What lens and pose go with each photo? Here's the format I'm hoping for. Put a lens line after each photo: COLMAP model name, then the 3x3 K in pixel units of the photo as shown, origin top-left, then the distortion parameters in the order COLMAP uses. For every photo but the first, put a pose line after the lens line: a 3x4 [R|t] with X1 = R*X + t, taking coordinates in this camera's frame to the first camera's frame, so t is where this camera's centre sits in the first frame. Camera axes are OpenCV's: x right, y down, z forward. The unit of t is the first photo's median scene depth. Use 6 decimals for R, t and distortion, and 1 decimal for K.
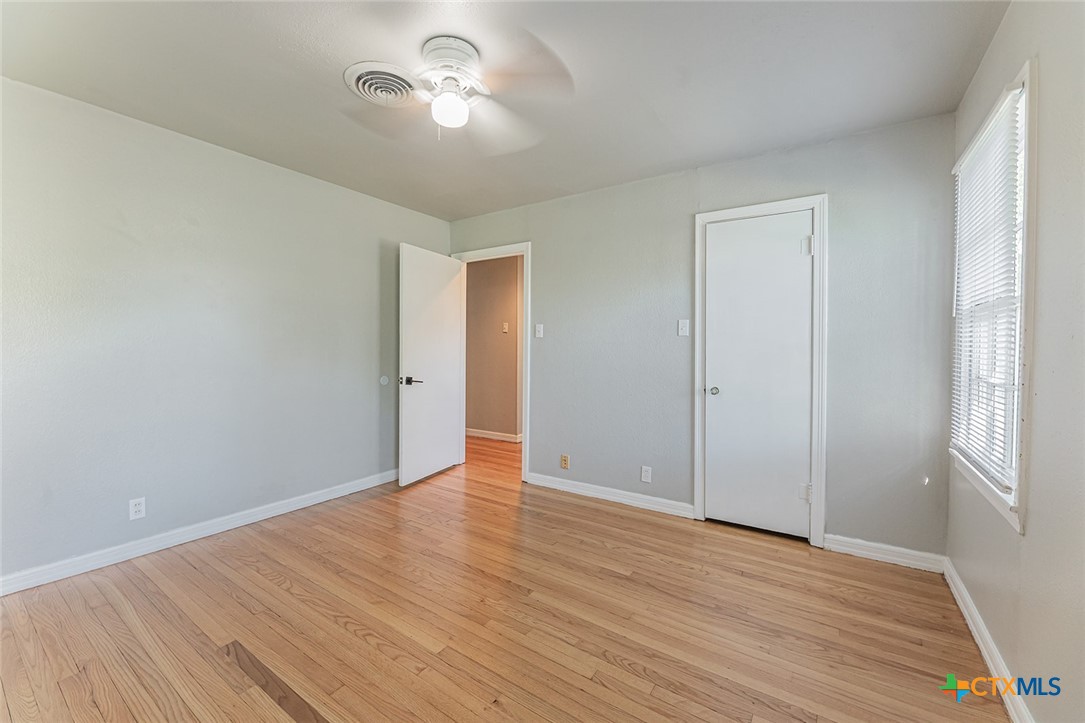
lens RADIAL K [[431.8, 0, 534.2], [0, 431.8, 351.2], [0, 0, 1]] dist [-0.001645, -0.000424]
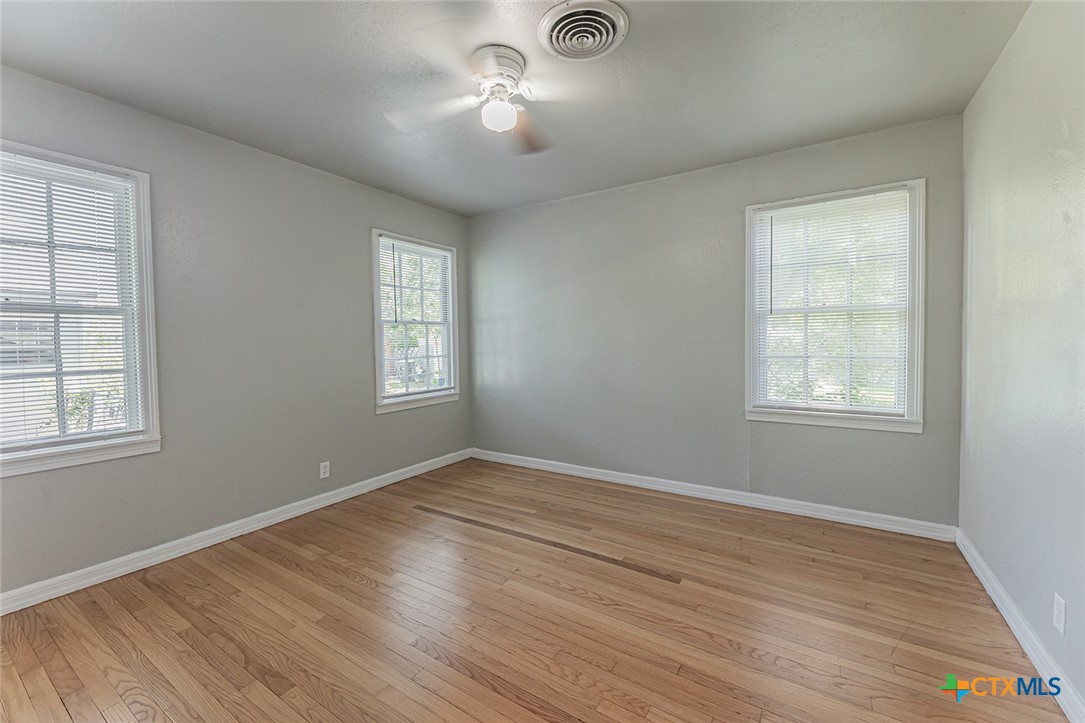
lens RADIAL K [[446.3, 0, 546.0], [0, 446.3, 351.2], [0, 0, 1]] dist [-0.001842, -0.000404]
pose [[-0.998980, 0.000860, -0.045146, -0.187157], [-0.000632, 0.999455, 0.033008, -0.016561], [0.045150, 0.033003, -0.998435, 1.570718]]
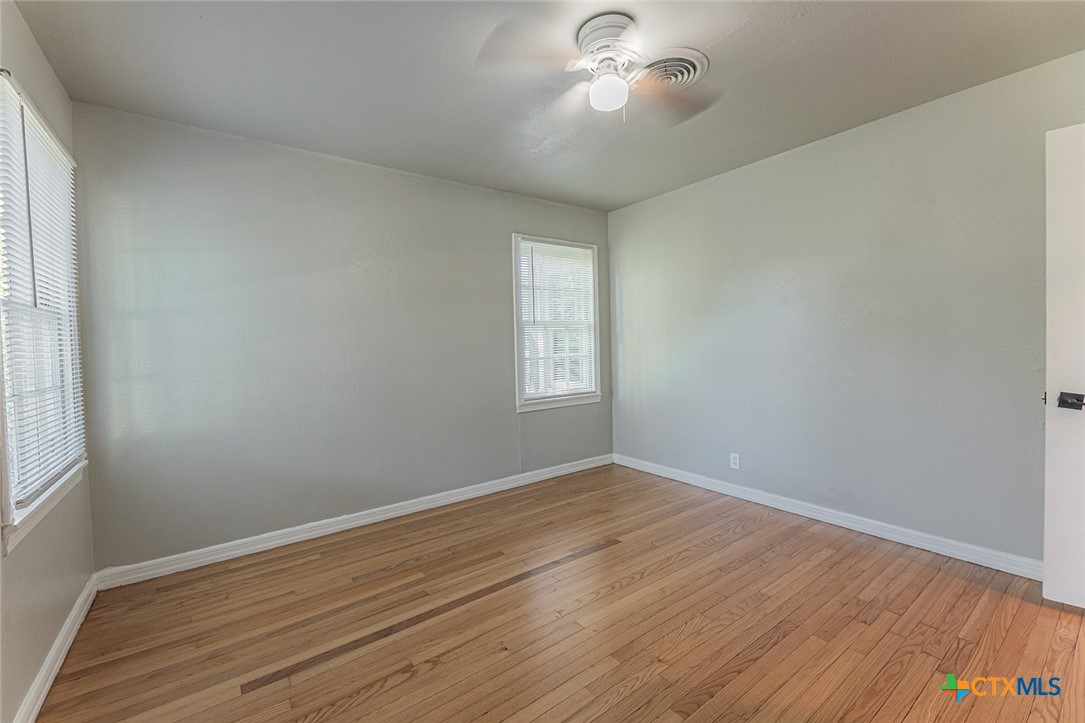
lens RADIAL K [[446.3, 0, 546.0], [0, 446.3, 351.2], [0, 0, 1]] dist [-0.001842, -0.000404]
pose [[-0.313114, 0.016508, -0.949572, 0.597586], [0.010126, 0.999850, 0.014043, -0.007759], [0.949662, -0.005218, -0.313234, 0.879189]]
